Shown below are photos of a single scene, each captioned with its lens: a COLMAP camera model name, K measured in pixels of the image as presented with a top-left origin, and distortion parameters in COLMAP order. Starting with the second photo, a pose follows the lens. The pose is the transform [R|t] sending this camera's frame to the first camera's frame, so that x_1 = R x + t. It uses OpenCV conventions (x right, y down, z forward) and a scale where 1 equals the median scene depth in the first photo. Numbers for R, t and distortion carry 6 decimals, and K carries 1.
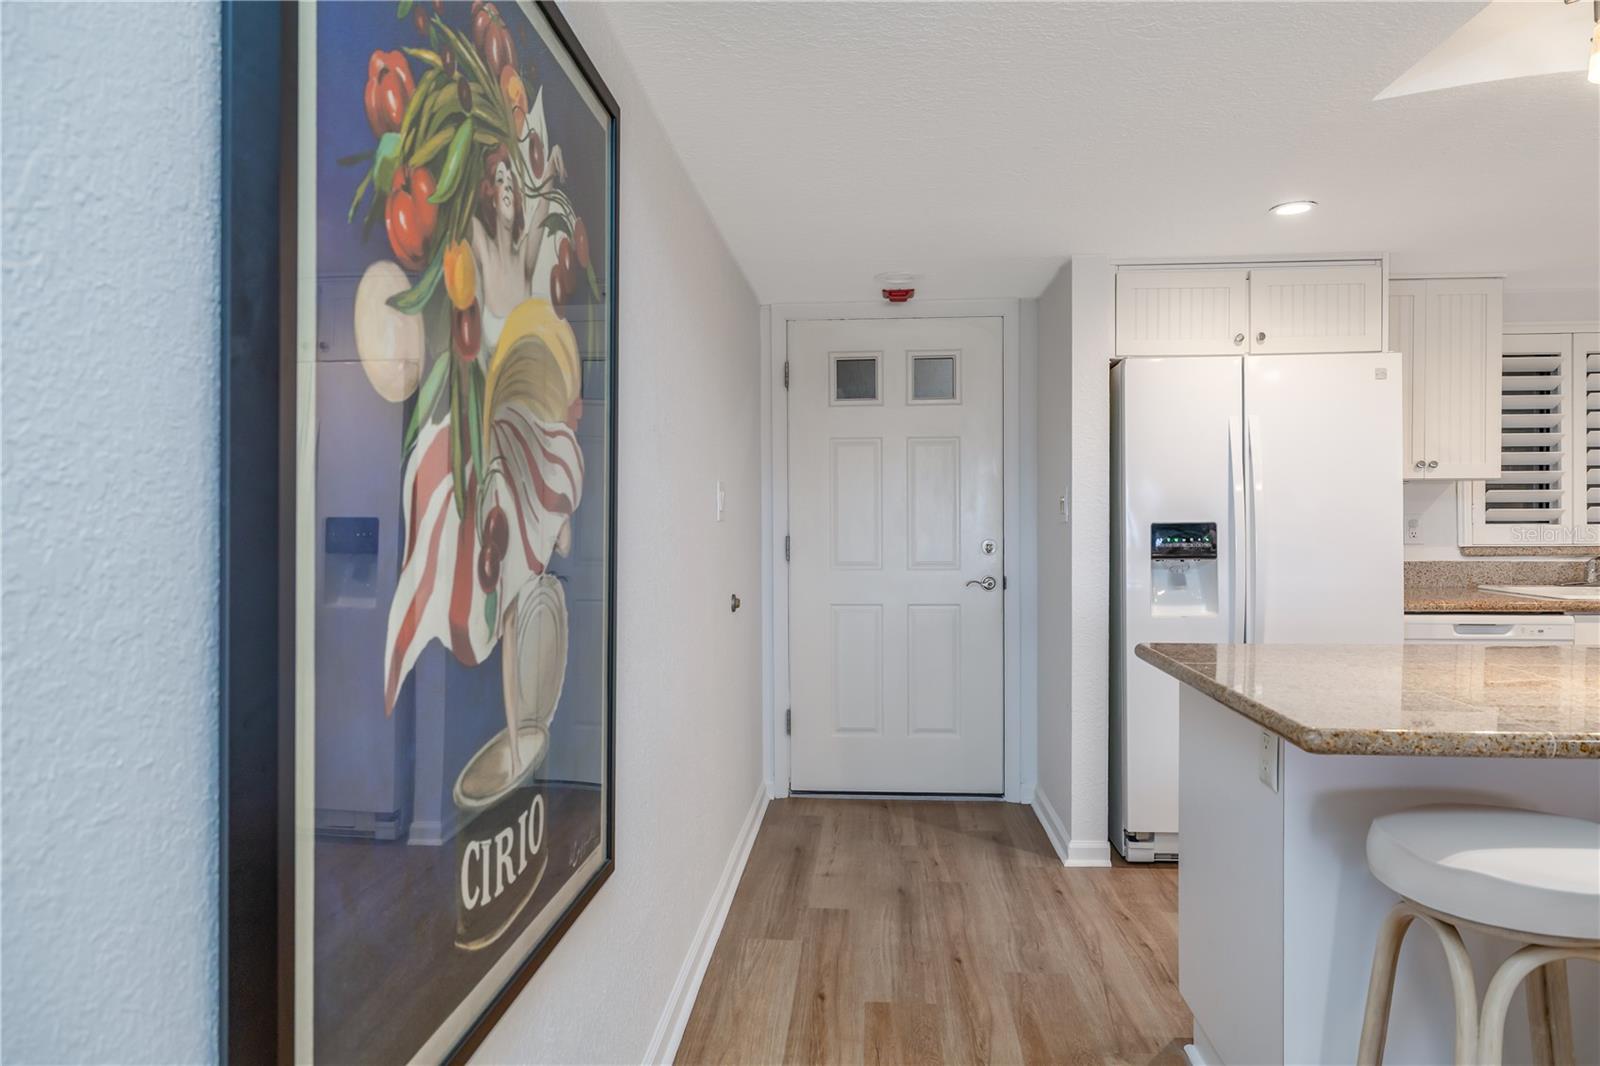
lens RADIAL K [[1025.8, 0, 804.0], [0, 1025.8, 526.1], [0, 0, 1]] dist [-0.002643, 0.001419]
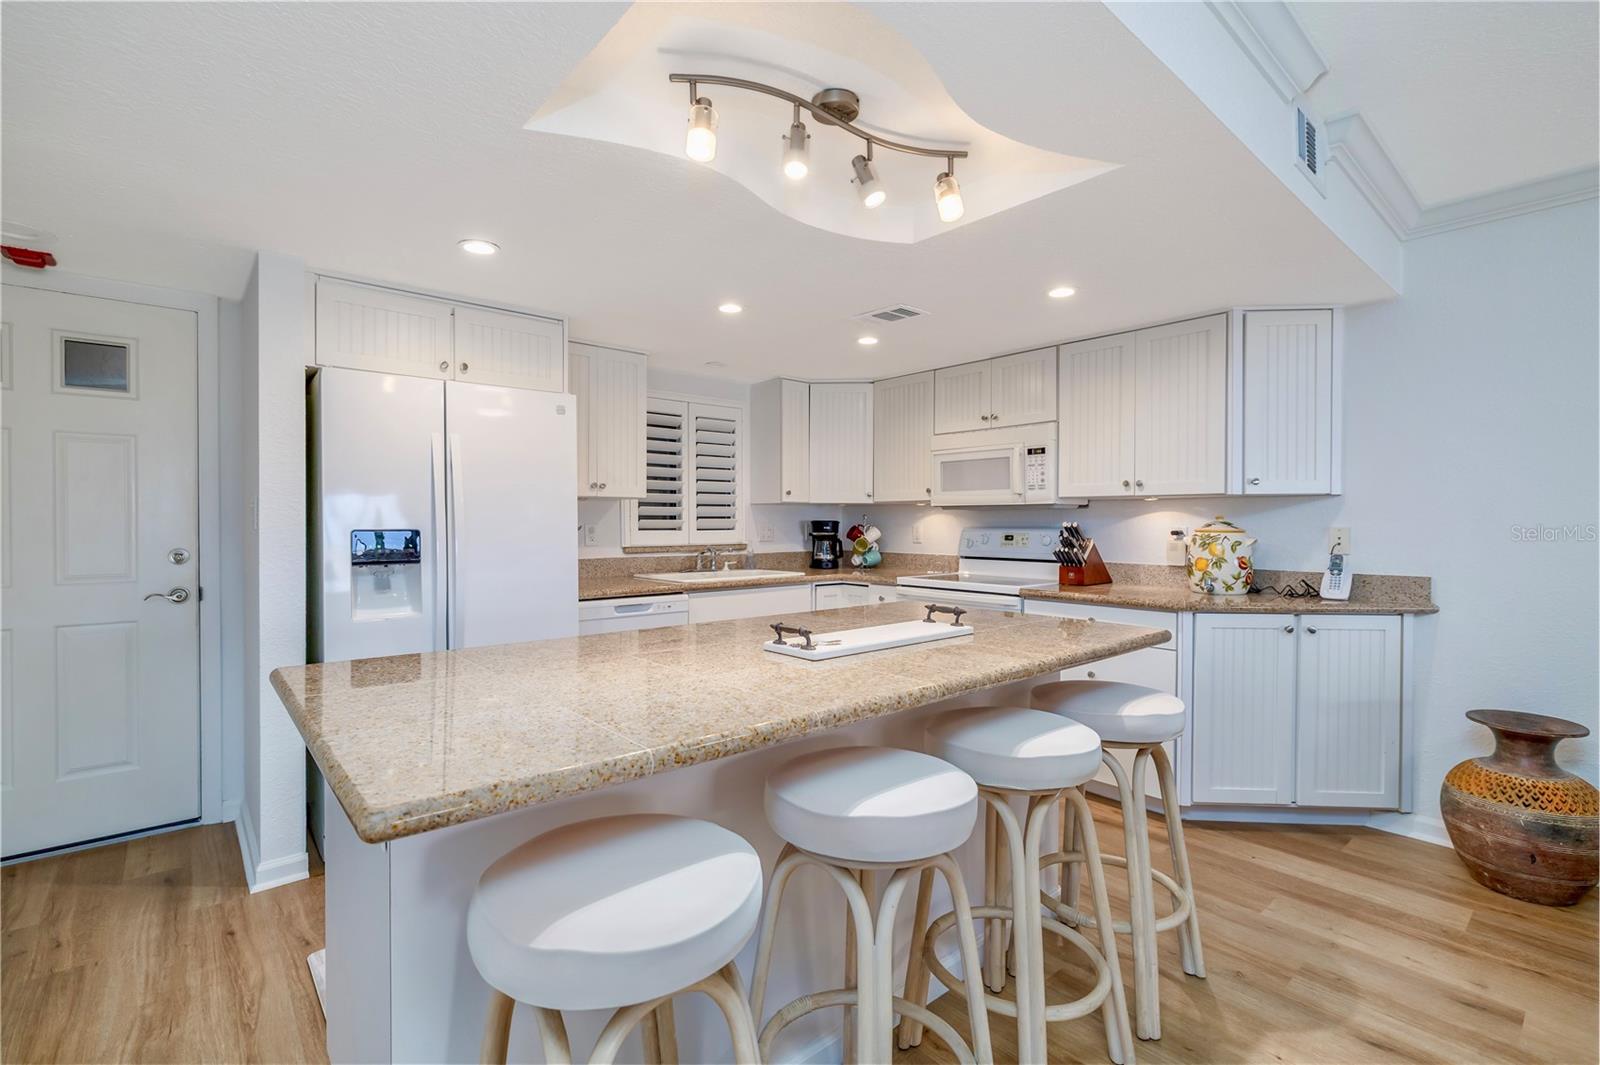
lens RADIAL K [[725.7, 0, 794.8], [0, 725.7, 530.5], [0, 0, 1]] dist [0.004156, 0.000331]
pose [[0.710497, -0.002620, 0.703695, 0.131863], [0.004252, 0.999991, -0.000570, -0.000676], [-0.703687, 0.003398, 0.710502, 0.159611]]
